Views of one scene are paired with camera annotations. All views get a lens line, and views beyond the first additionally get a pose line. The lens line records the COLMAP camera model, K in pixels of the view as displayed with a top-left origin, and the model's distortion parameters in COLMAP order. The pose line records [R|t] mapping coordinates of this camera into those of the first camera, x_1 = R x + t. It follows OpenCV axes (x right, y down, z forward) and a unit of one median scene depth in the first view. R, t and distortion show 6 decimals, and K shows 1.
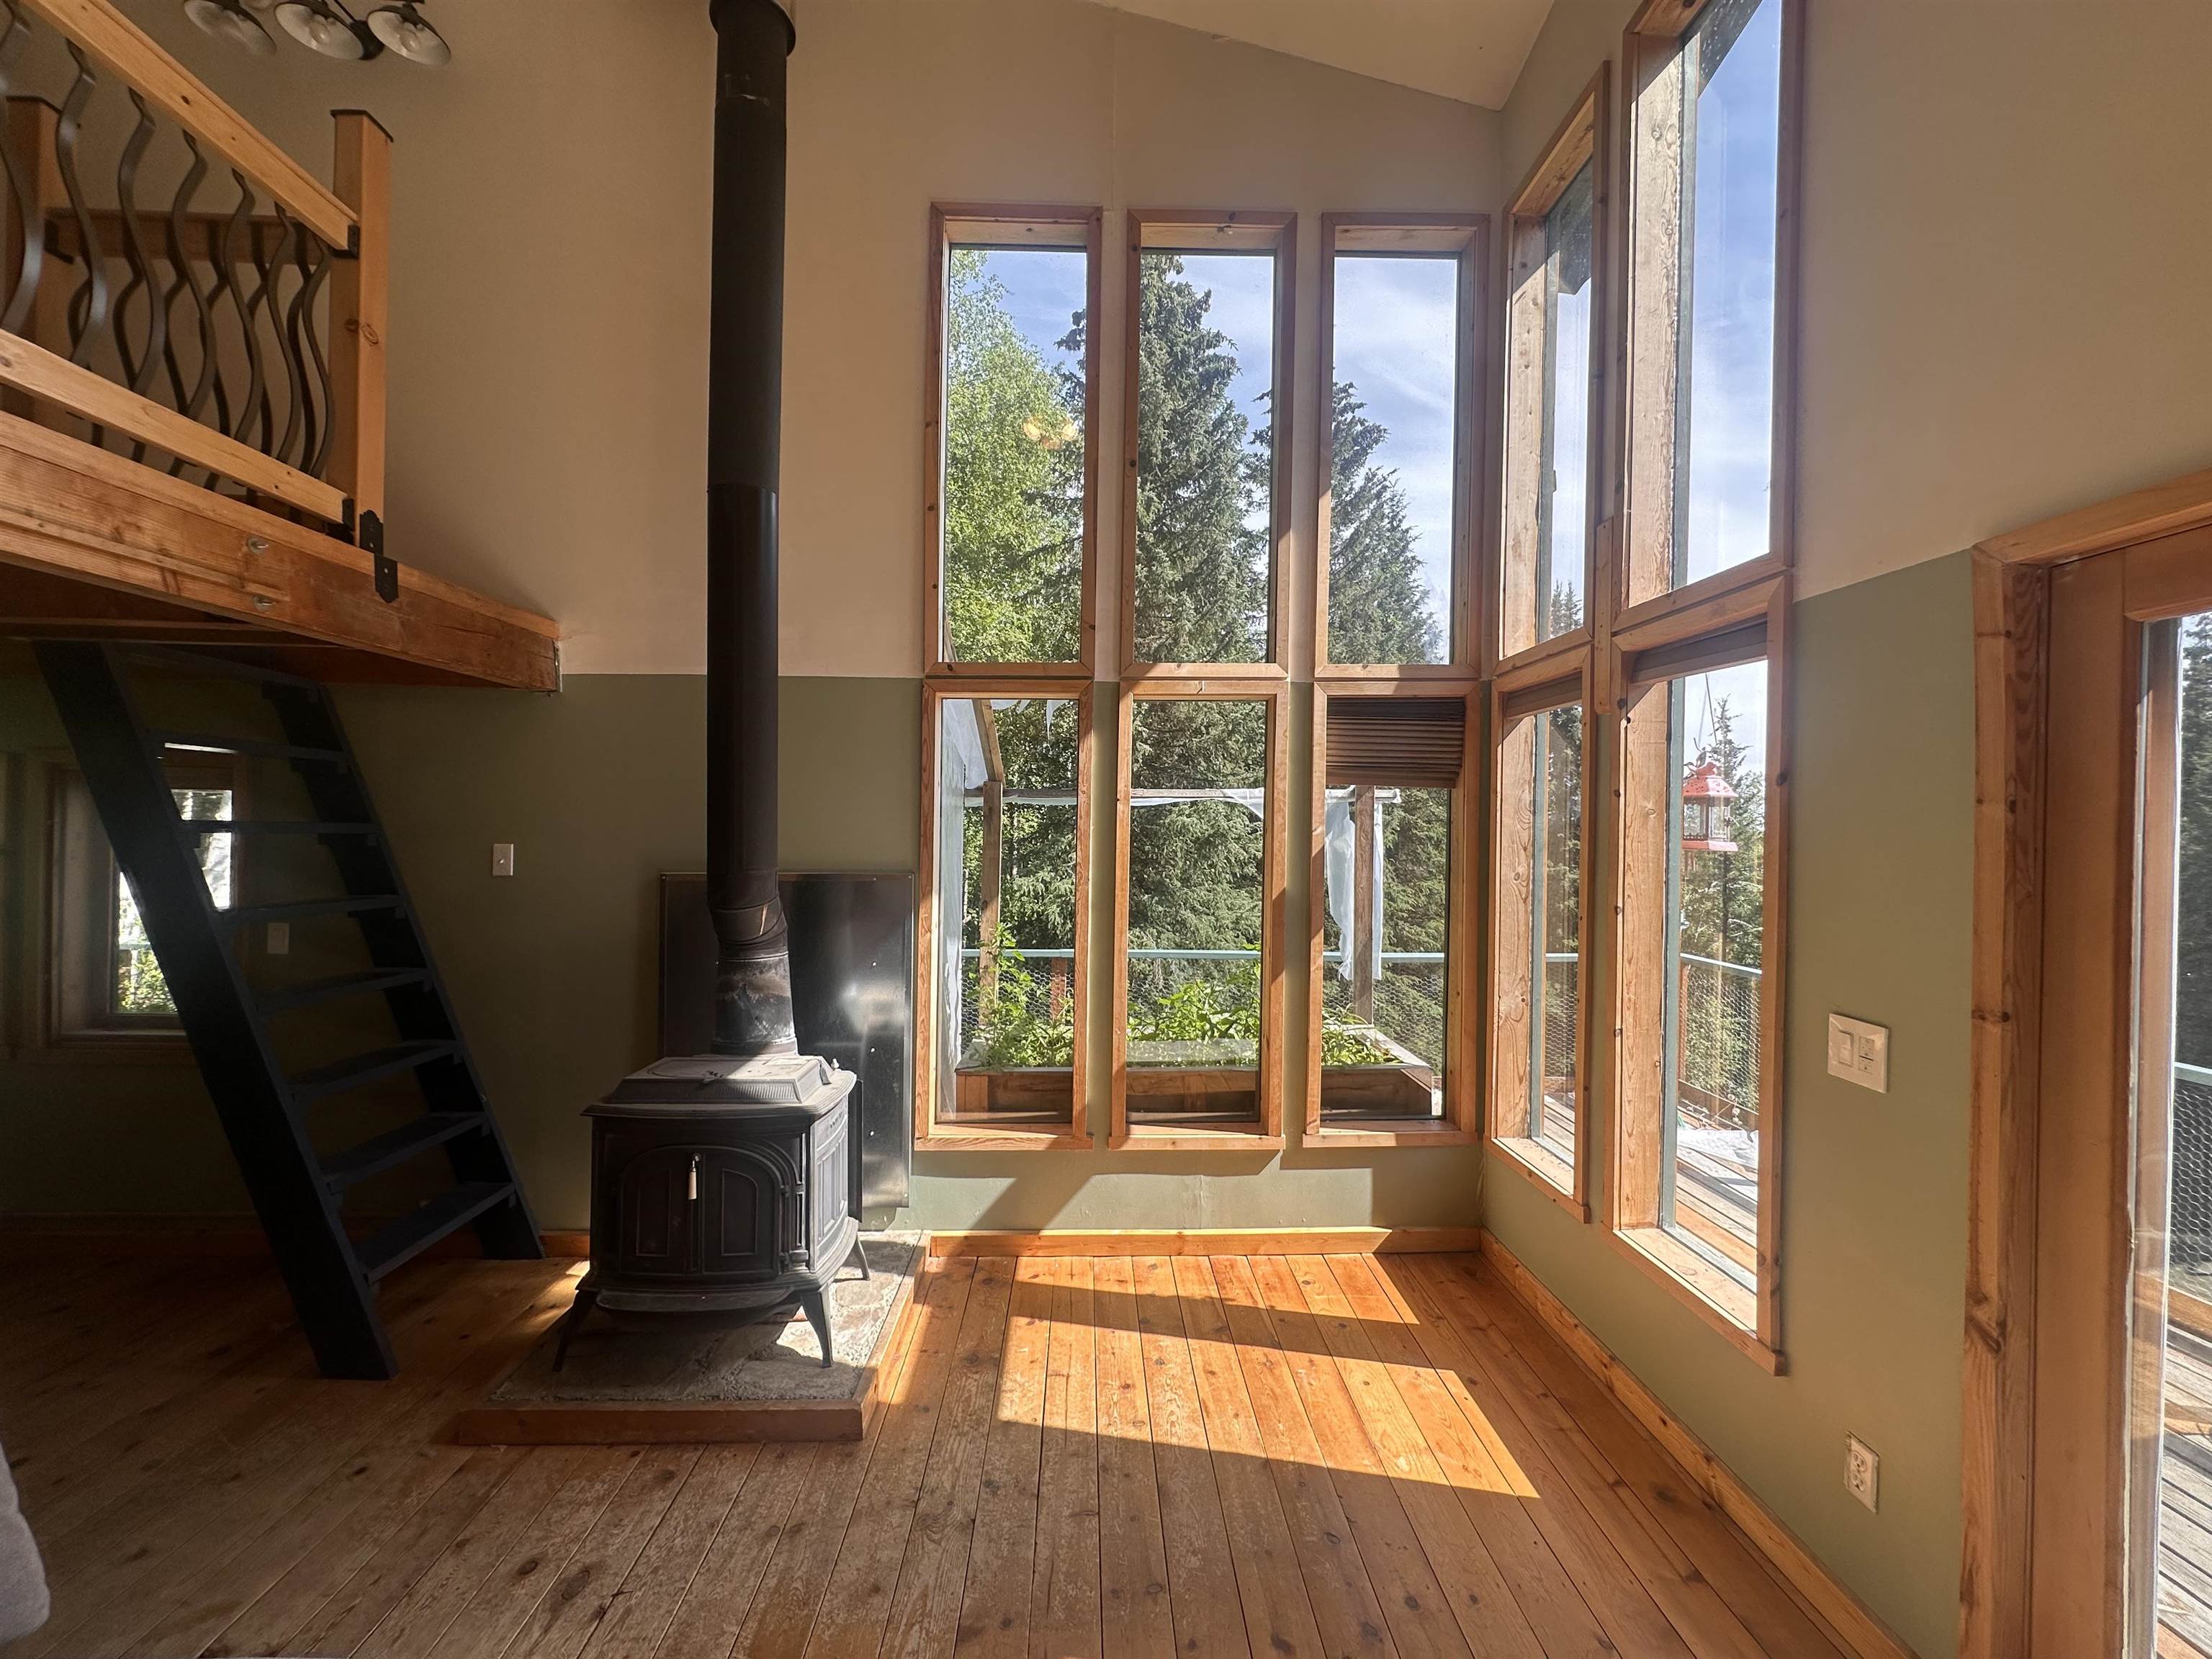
lens RADIAL K [[886.7, 0, 1113.8], [0, 886.7, 827.0], [0, 0, 1]] dist [-0.002271, 0.000392]
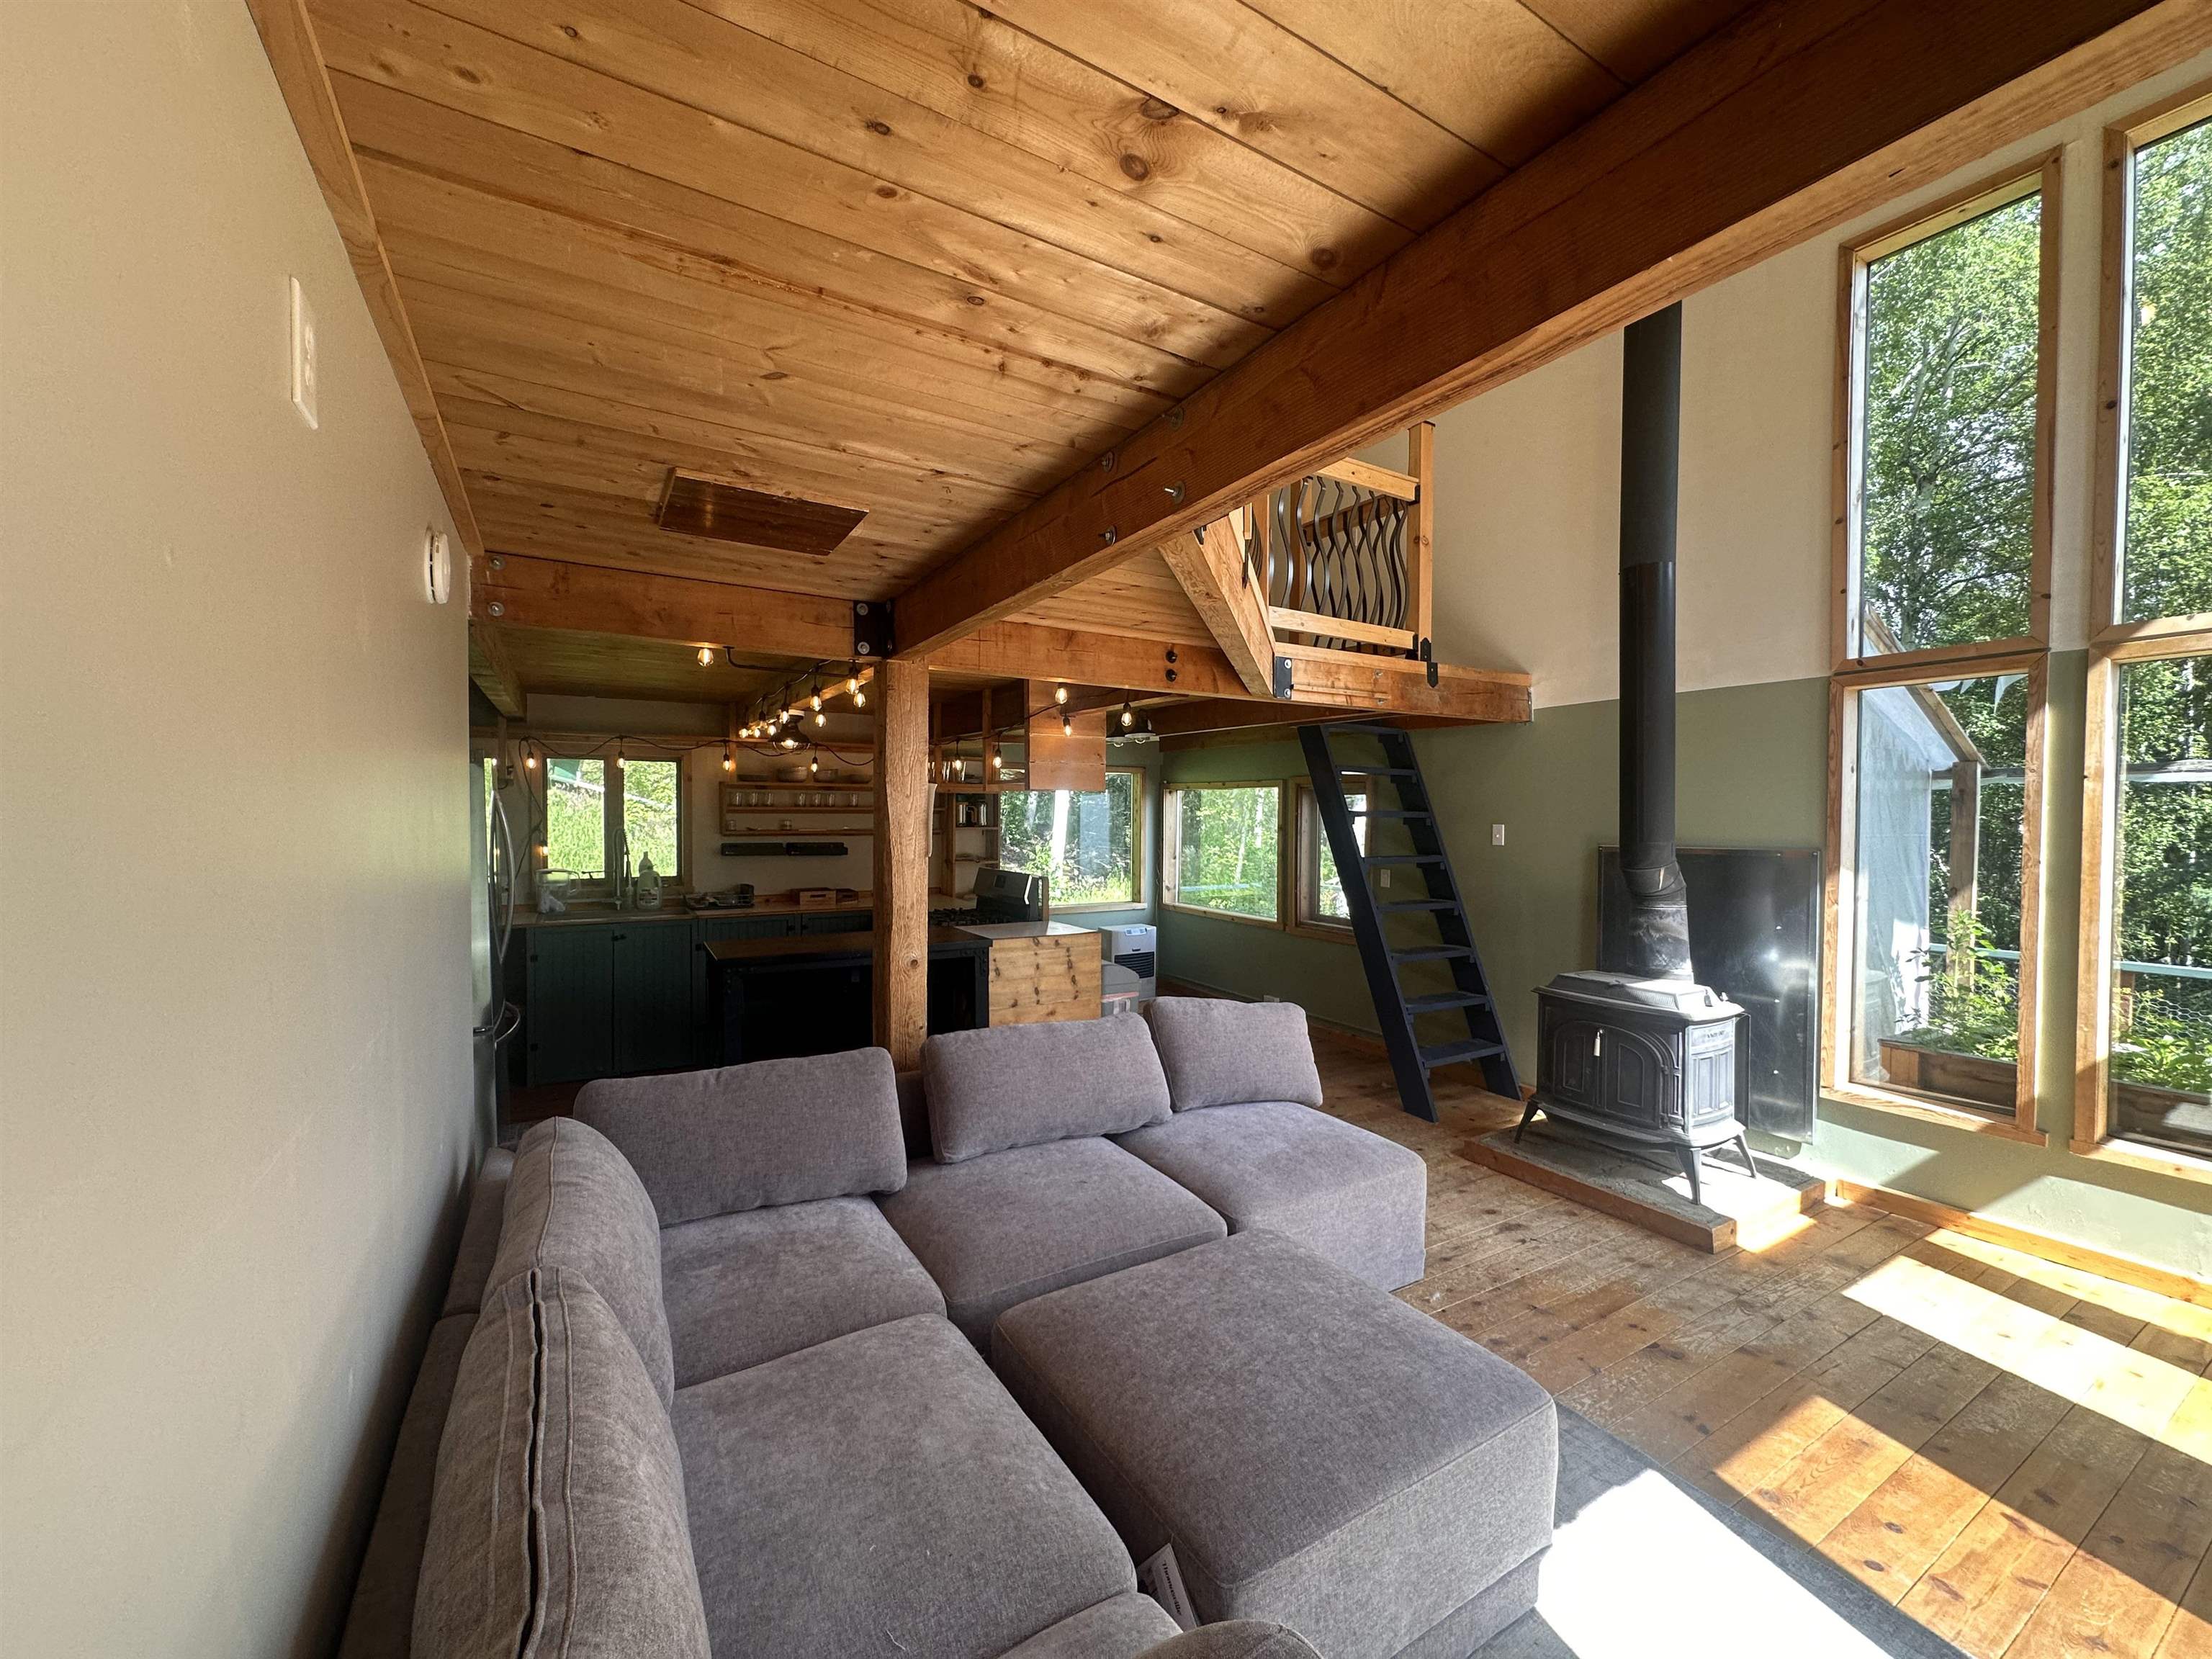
lens RADIAL K [[886.7, 0, 1094.6], [0, 886.7, 829.9], [0, 0, 1]] dist [-0.002271, 0.000392]
pose [[0.480076, 0.005944, -0.877207, 0.366306], [0.003033, 0.999960, 0.008435, 0.015614], [0.877222, -0.006710, 0.480039, -0.398673]]
